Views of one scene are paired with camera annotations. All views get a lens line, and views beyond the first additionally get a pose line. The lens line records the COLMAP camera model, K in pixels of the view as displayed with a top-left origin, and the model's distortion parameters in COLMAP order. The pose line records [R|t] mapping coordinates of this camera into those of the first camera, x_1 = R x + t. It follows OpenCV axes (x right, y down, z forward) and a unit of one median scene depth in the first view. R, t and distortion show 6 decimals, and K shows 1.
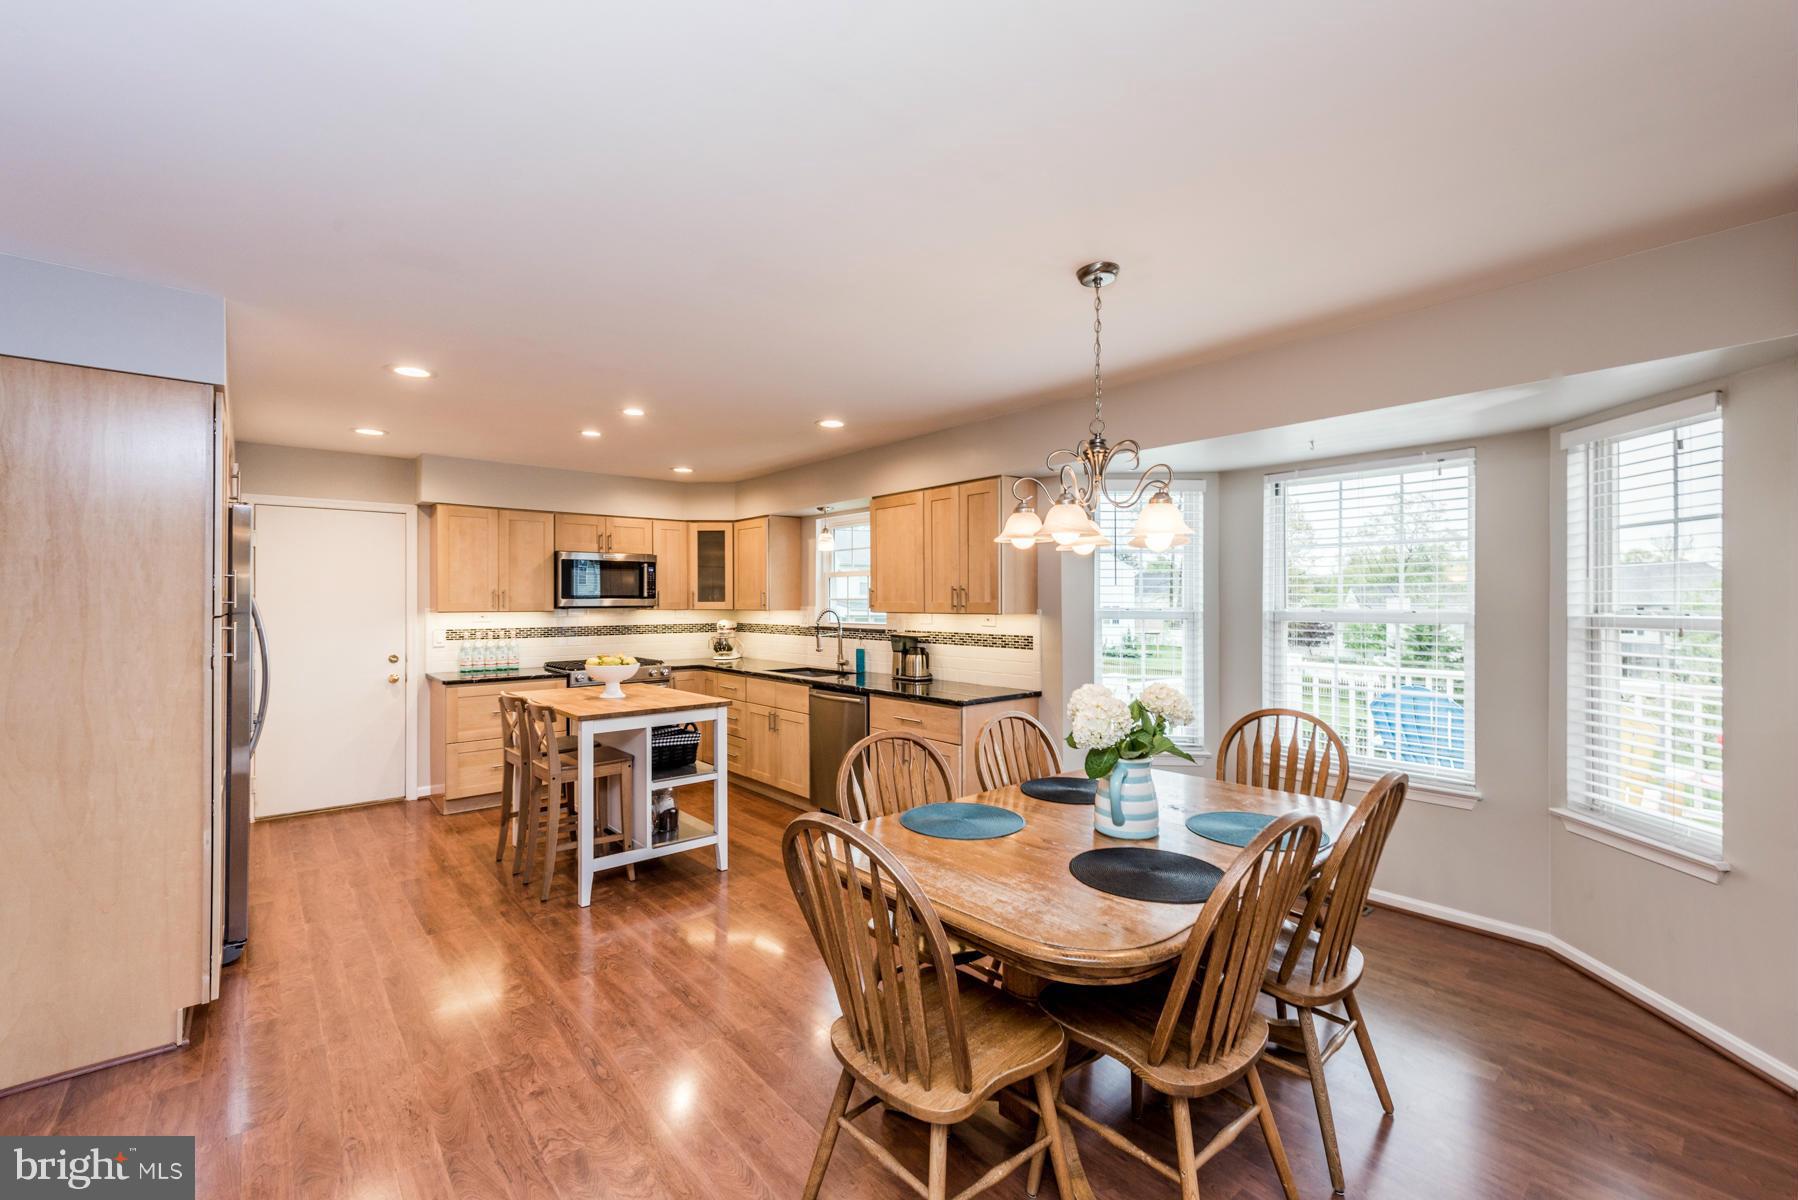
lens RADIAL K [[769.7, 0, 905.2], [0, 769.7, 594.6], [0, 0, 1]] dist [0.001322, -0.000038]
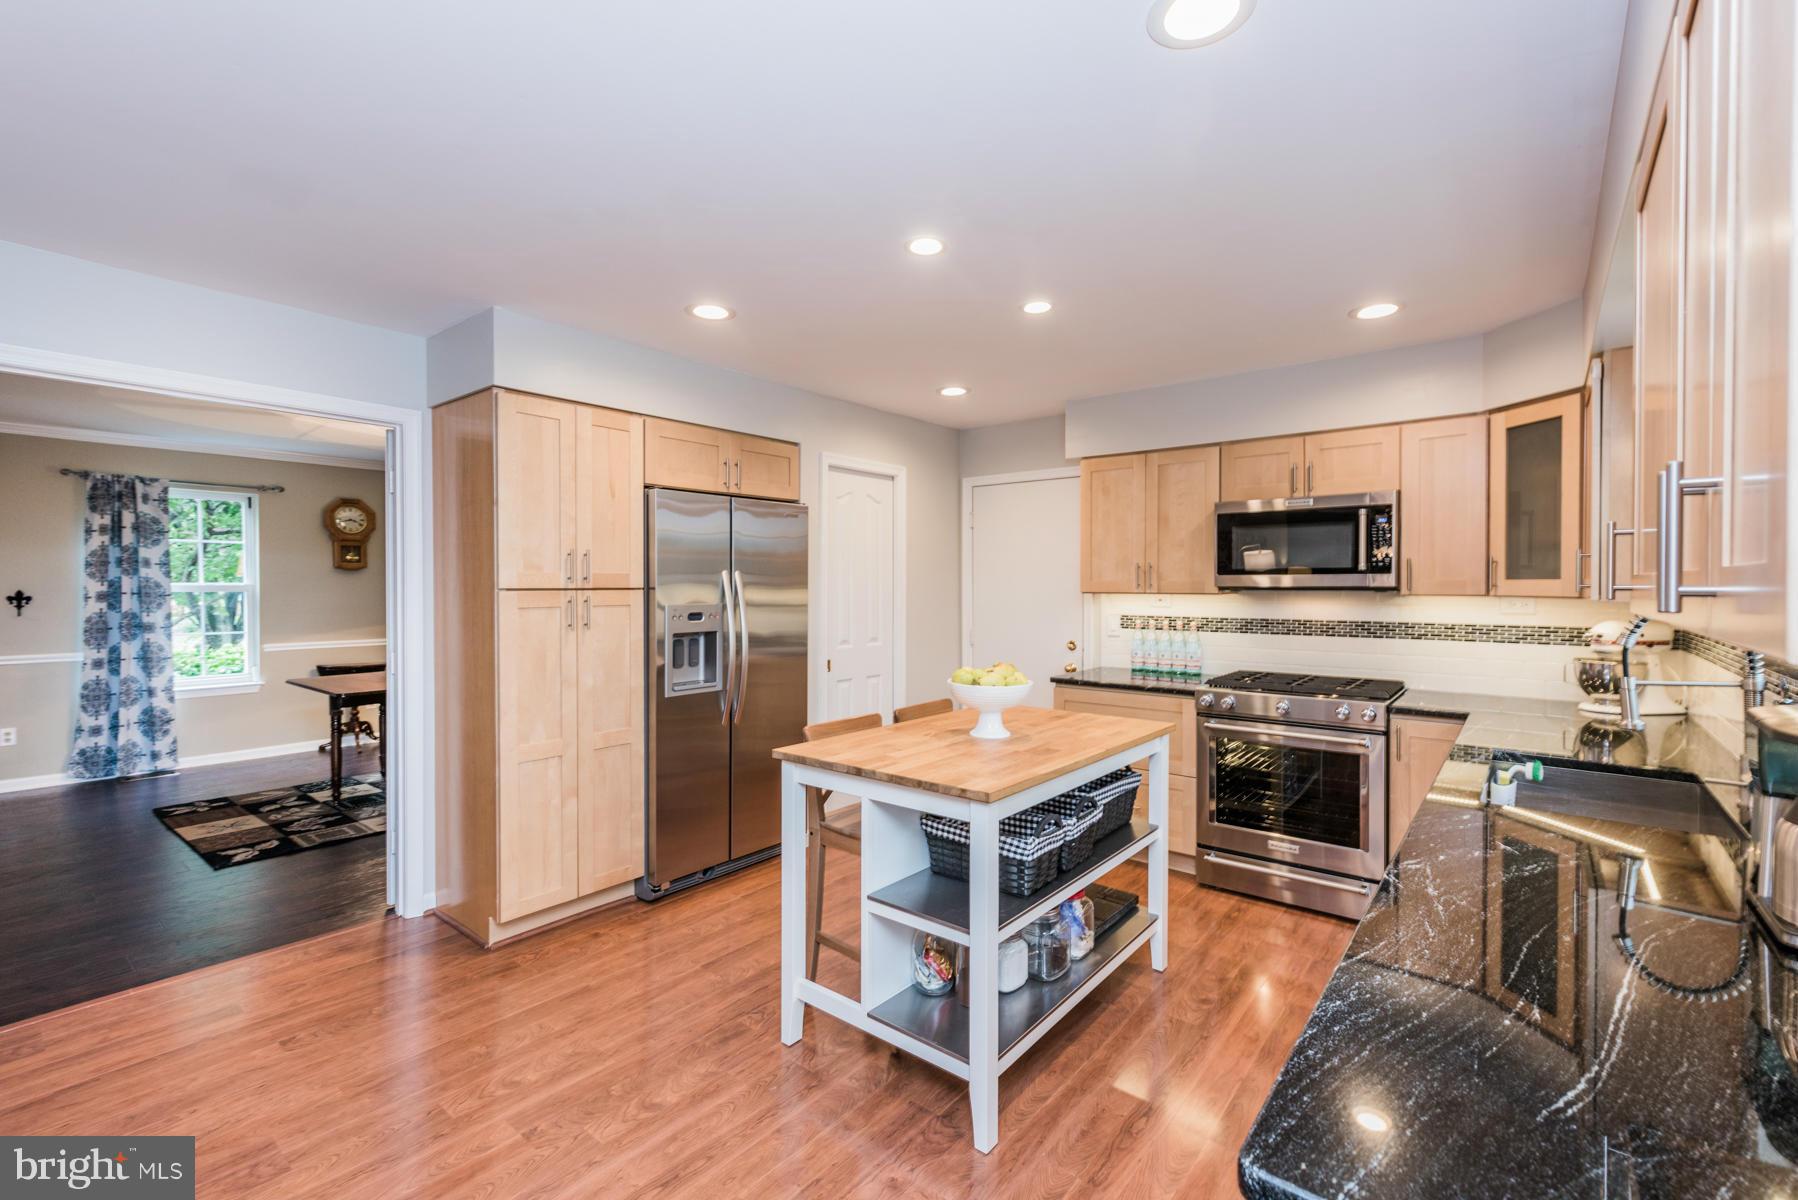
lens RADIAL K [[769.7, 0, 905.2], [0, 769.7, 594.6], [0, 0, 1]] dist [0.001322, -0.000038]
pose [[0.178231, 0.013736, -0.983893, 0.162643], [0.005591, 0.999872, 0.014972, 0.012025], [0.983973, -0.008170, 0.178131, 0.697915]]
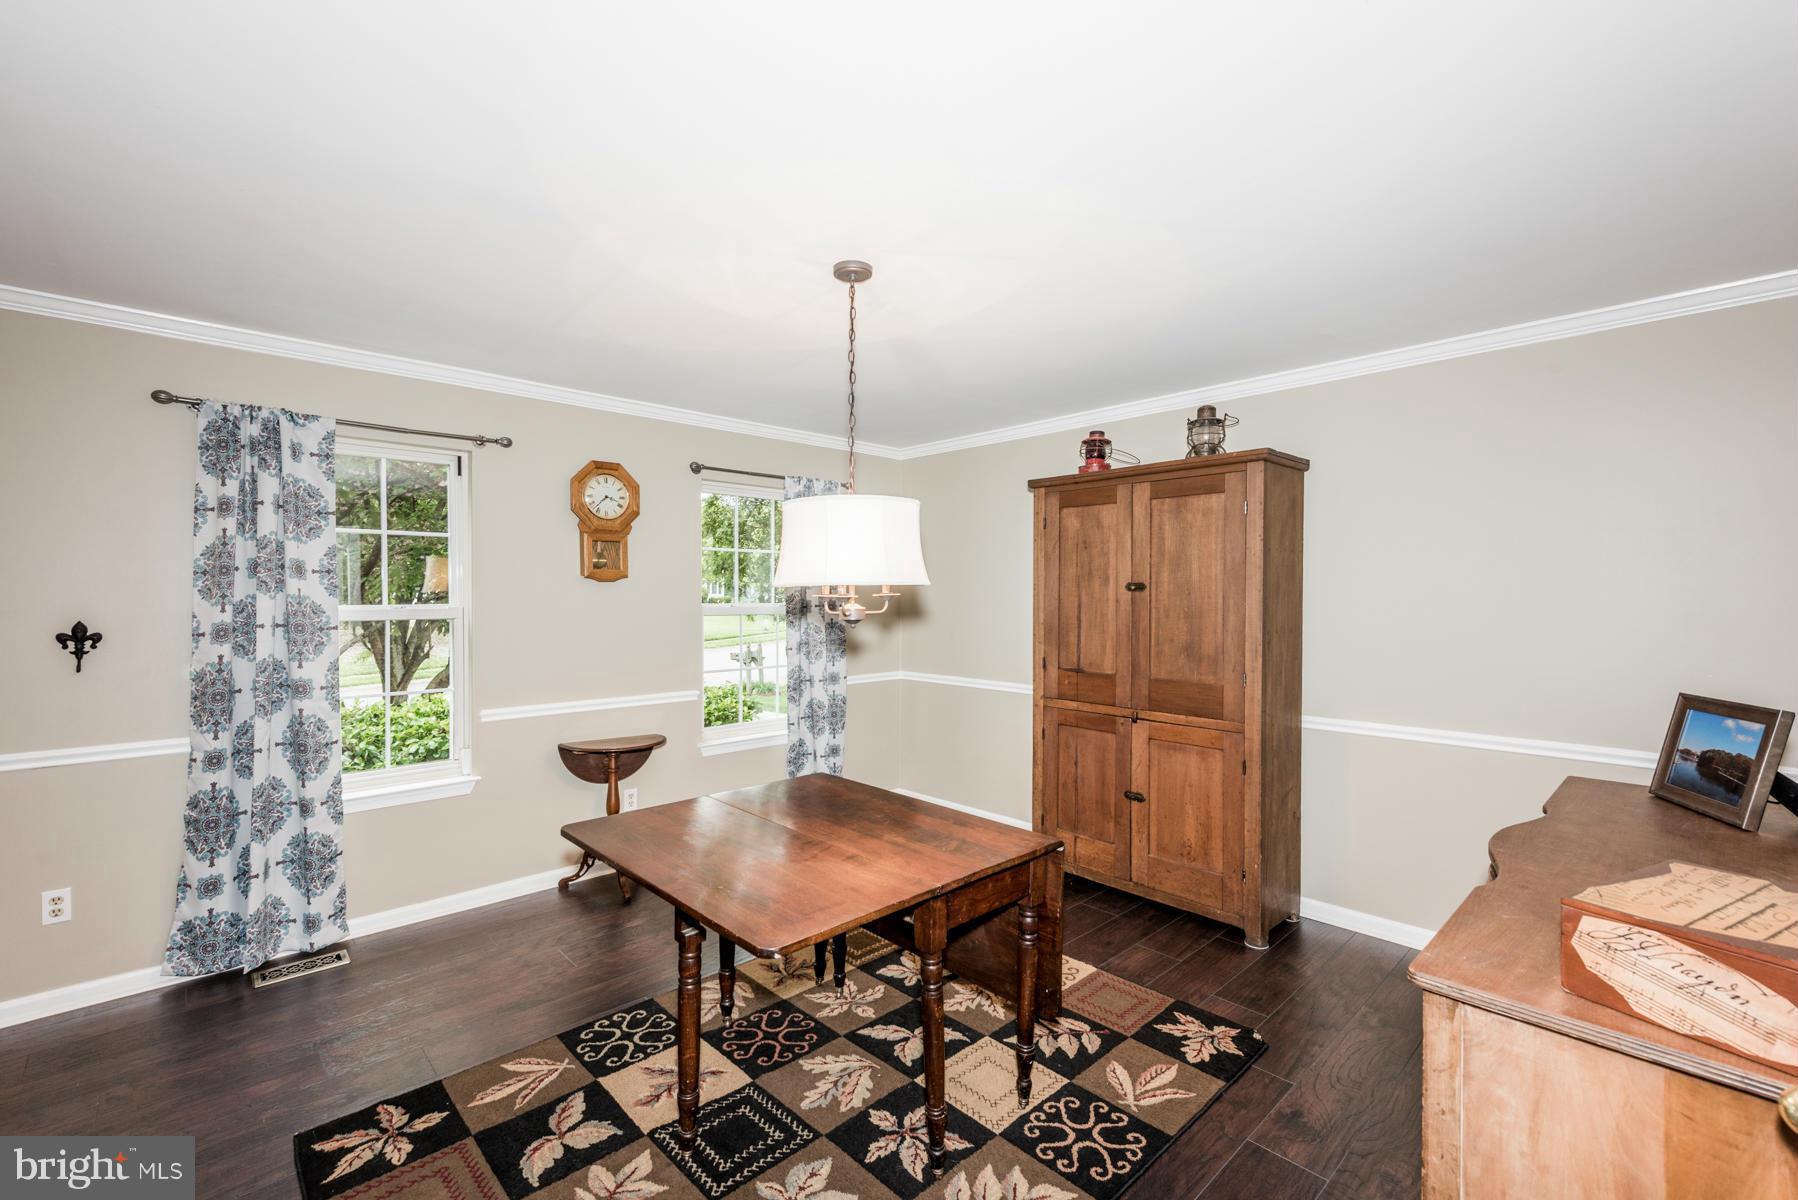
lens RADIAL K [[758.3, 0, 875.3], [0, 758.3, 602.6], [0, 0, 1]] dist [0.002007, 0.000065]
pose [[0.032048, 0.011486, -0.999420, -0.502717], [0.005157, 0.999919, 0.011657, -0.001490], [0.999473, -0.005528, 0.031986, 0.261875]]
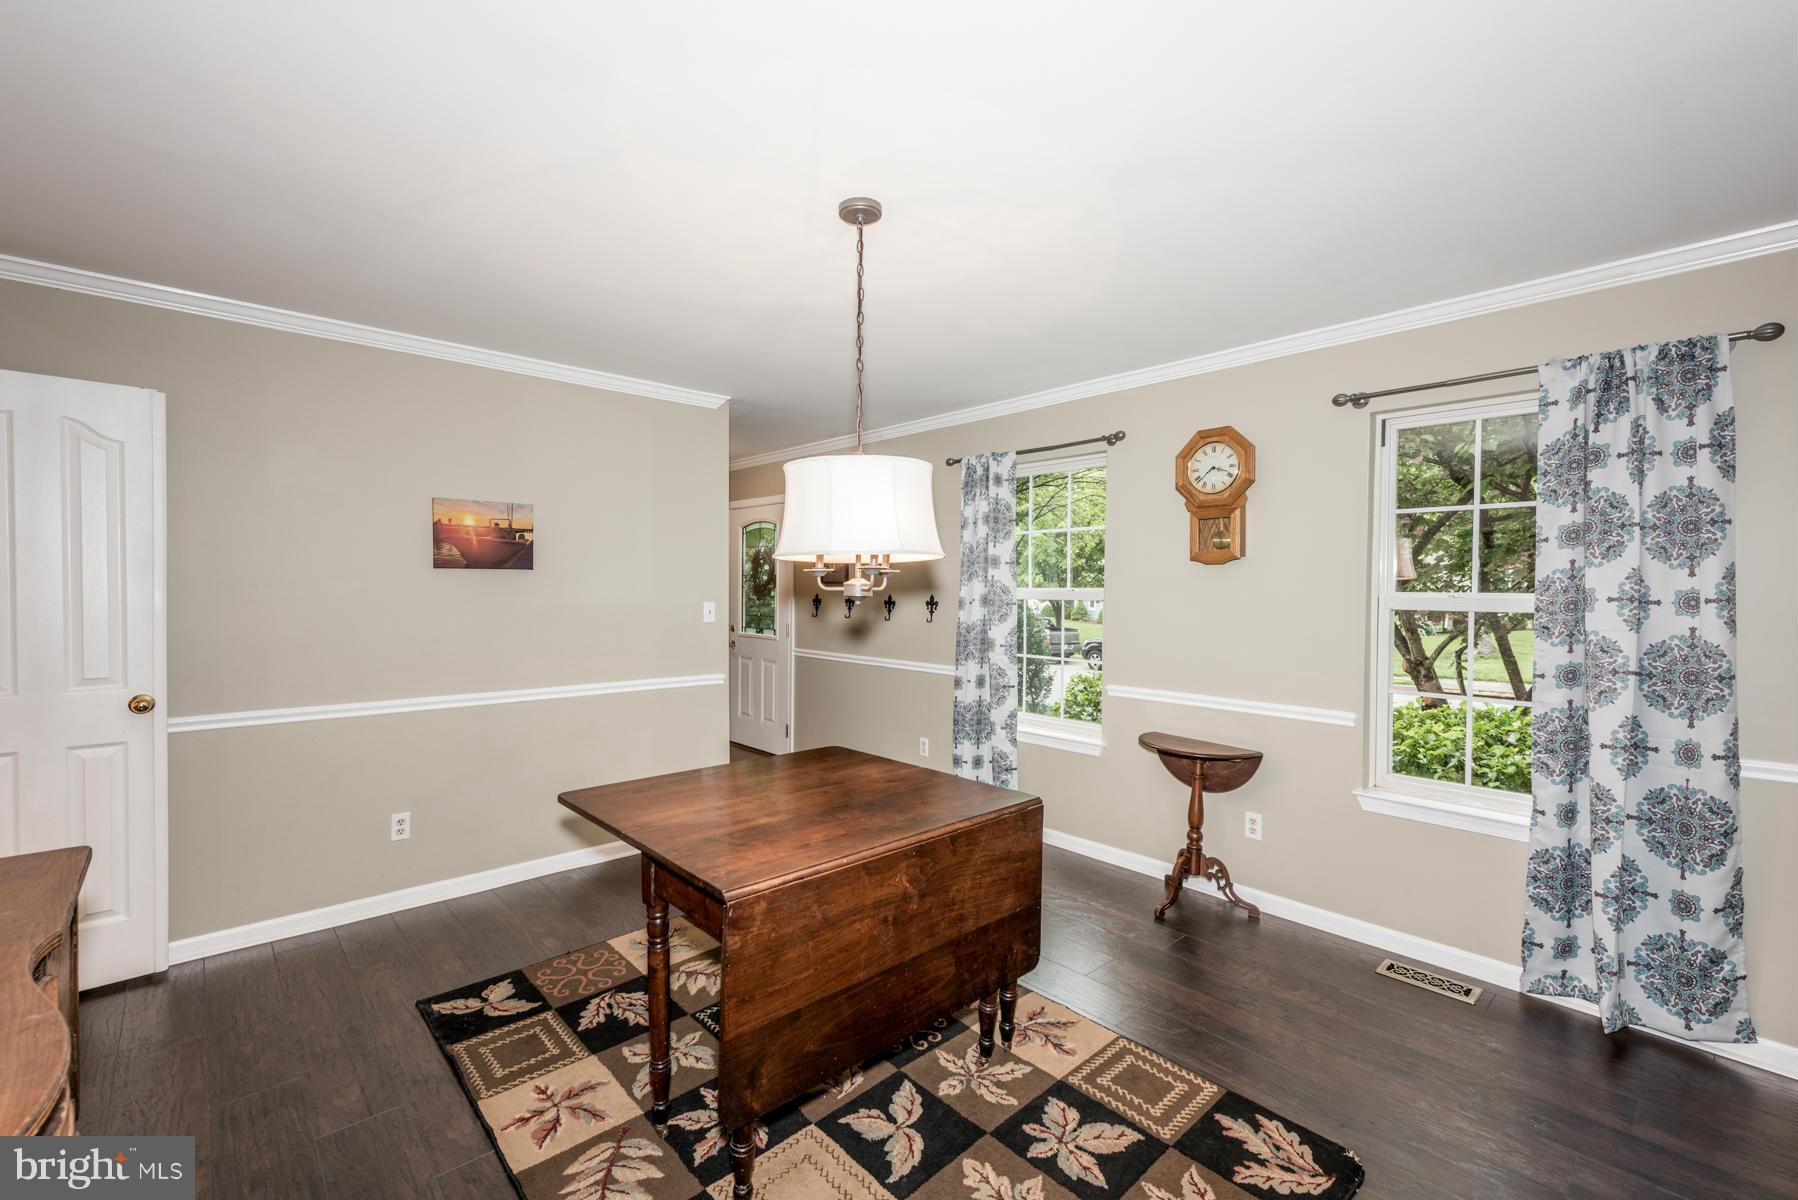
lens RADIAL K [[757.1, 0, 892.8], [0, 757.1, 599.5], [0, 0, 1]] dist [0.014649, -0.000146]
pose [[-0.999478, -0.006451, -0.031642, -0.959942], [-0.006804, 0.999916, 0.011071, 0.010612], [0.031568, 0.011280, -0.999438, 0.675724]]
